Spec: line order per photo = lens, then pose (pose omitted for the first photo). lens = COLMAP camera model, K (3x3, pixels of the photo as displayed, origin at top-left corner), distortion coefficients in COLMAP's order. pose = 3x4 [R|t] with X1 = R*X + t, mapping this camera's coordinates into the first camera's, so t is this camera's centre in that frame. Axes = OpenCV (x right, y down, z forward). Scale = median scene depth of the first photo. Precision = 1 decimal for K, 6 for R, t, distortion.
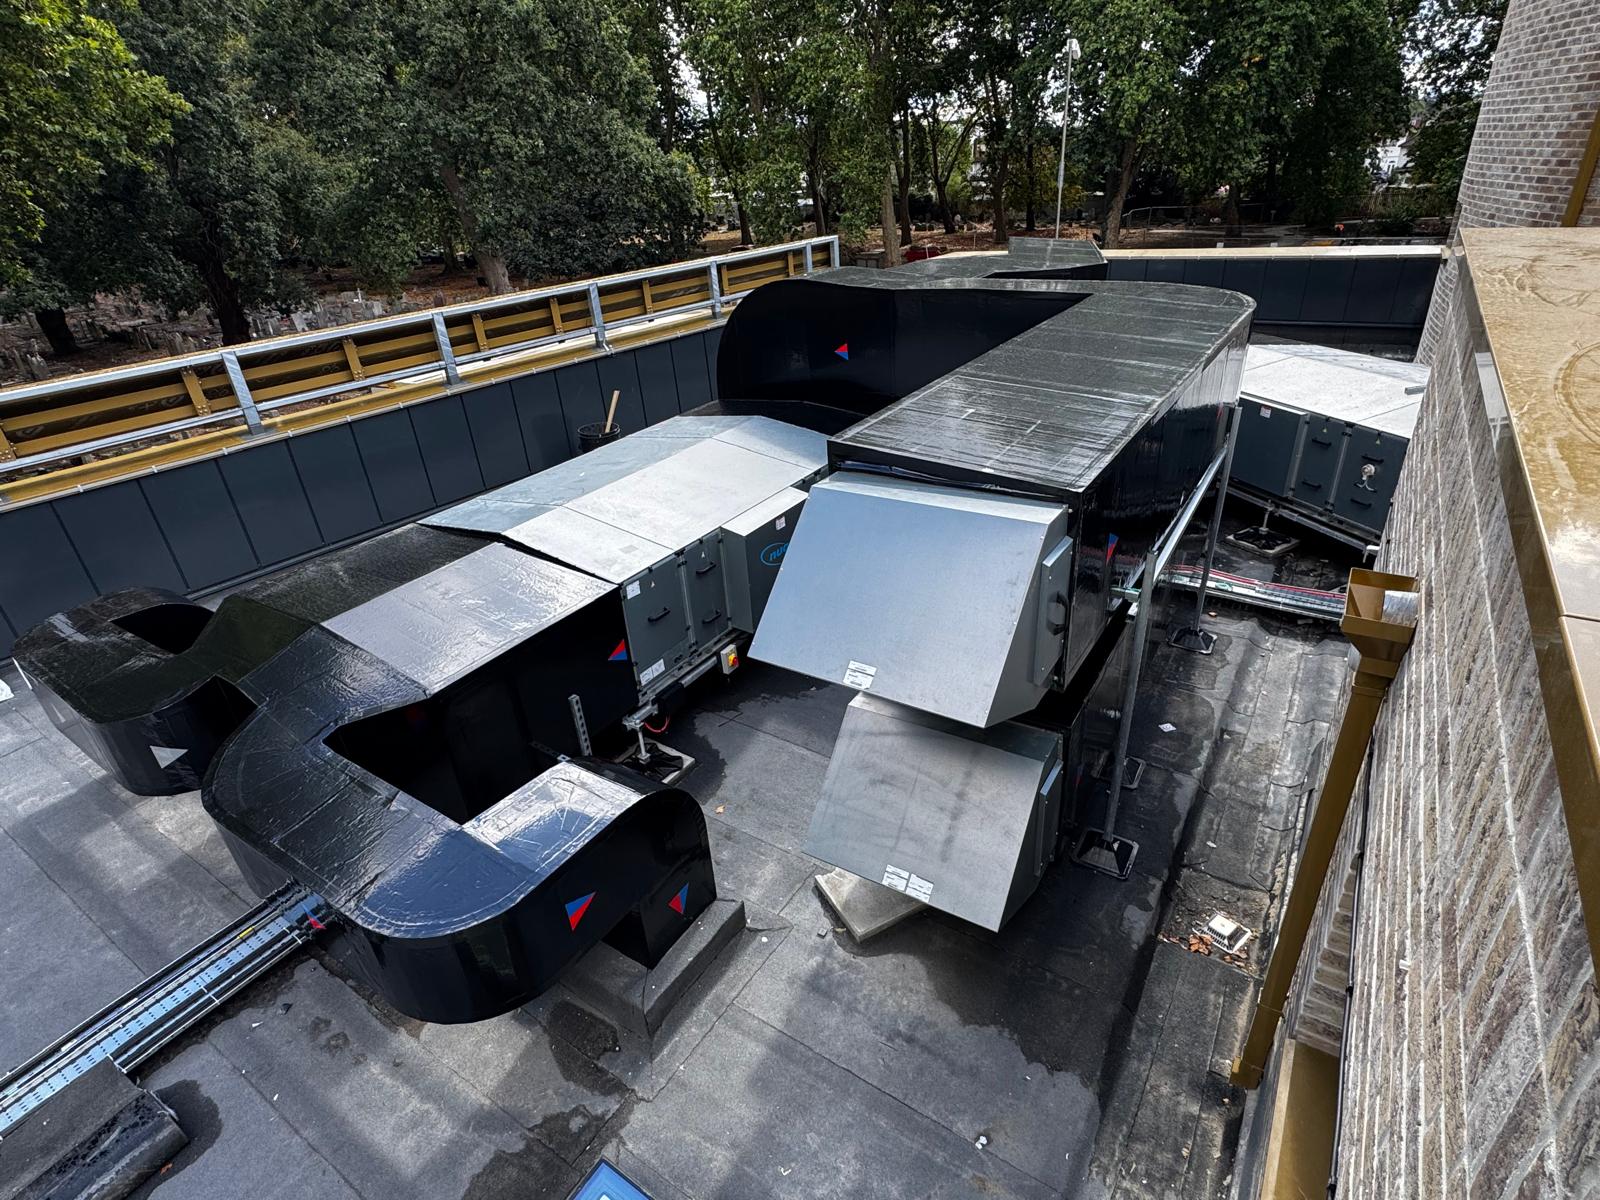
lens RADIAL K [[832.0, 0, 795.0], [0, 832.0, 608.5], [0, 0, 1]] dist [-0.004401, 0.000584]
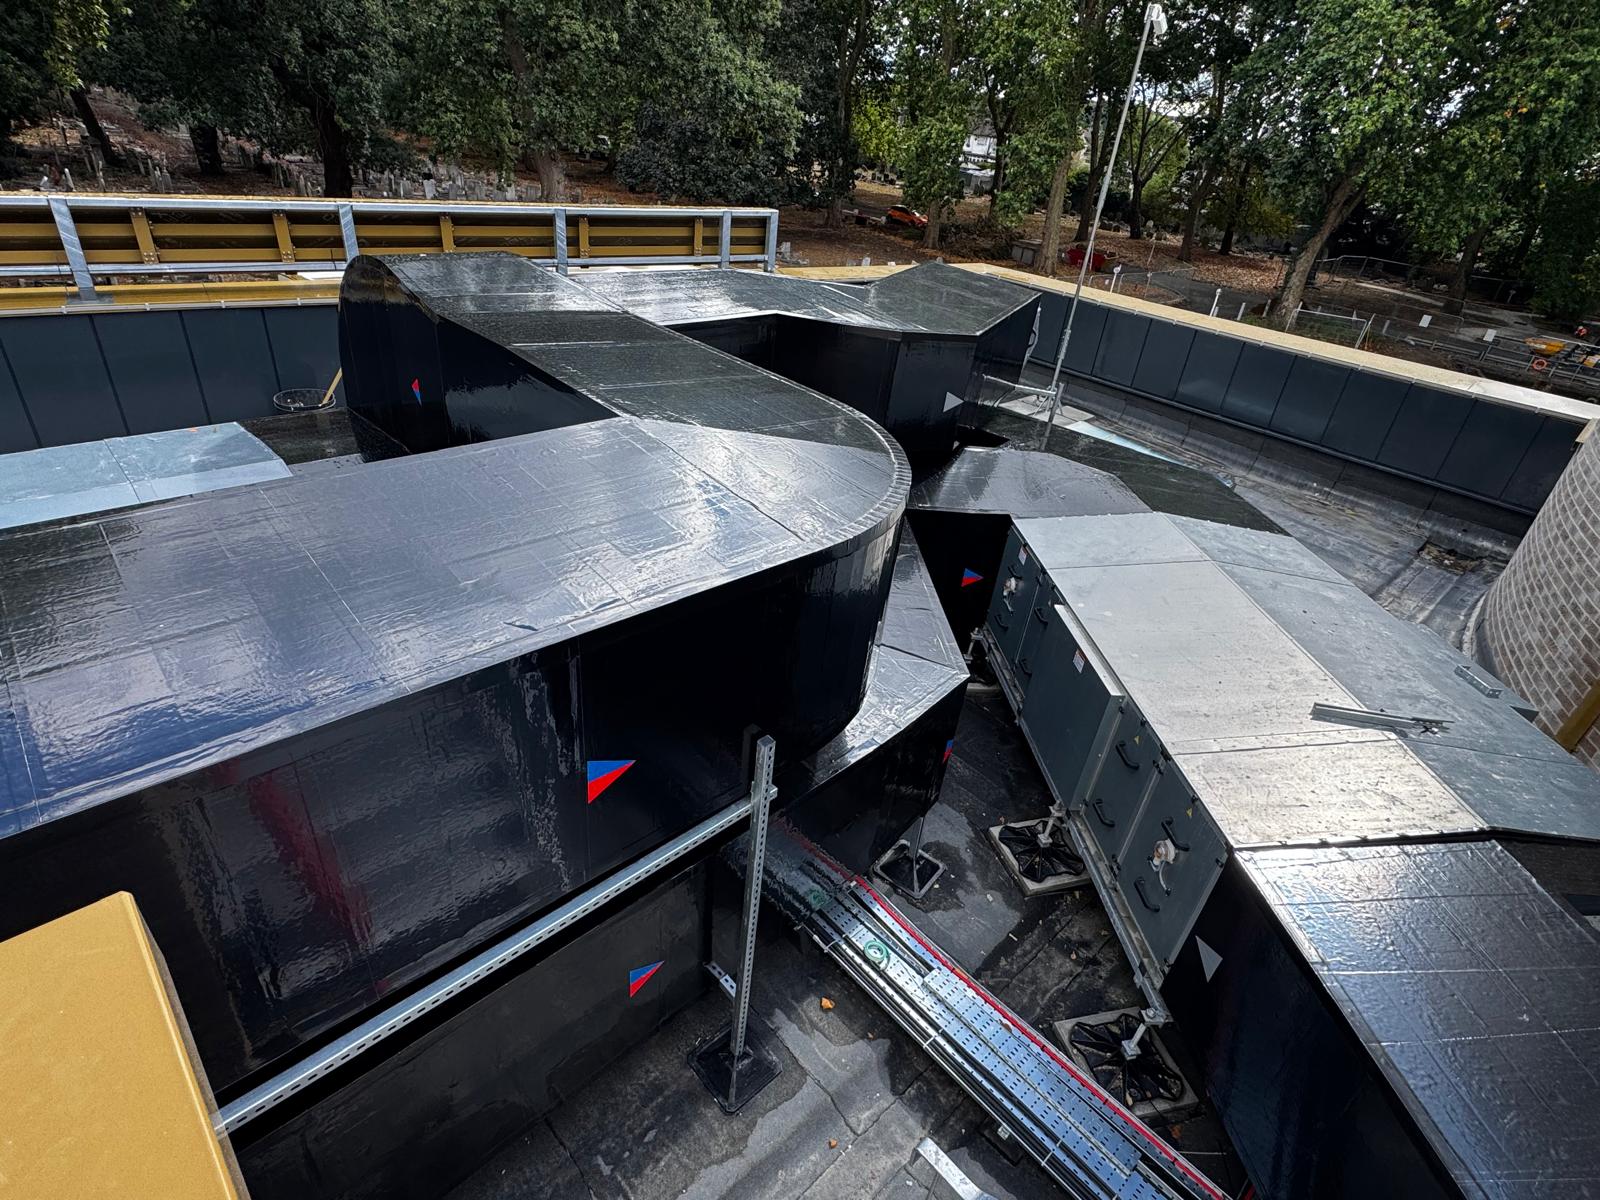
lens RADIAL K [[832.0, 0, 796.0], [0, 832.0, 601.8], [0, 0, 1]] dist [-0.004401, 0.000584]
pose [[0.958565, 0.260741, -0.114746, 0.324844], [-0.255622, 0.965064, 0.057533, -0.193935], [0.125738, -0.025817, 0.991727, 0.302865]]
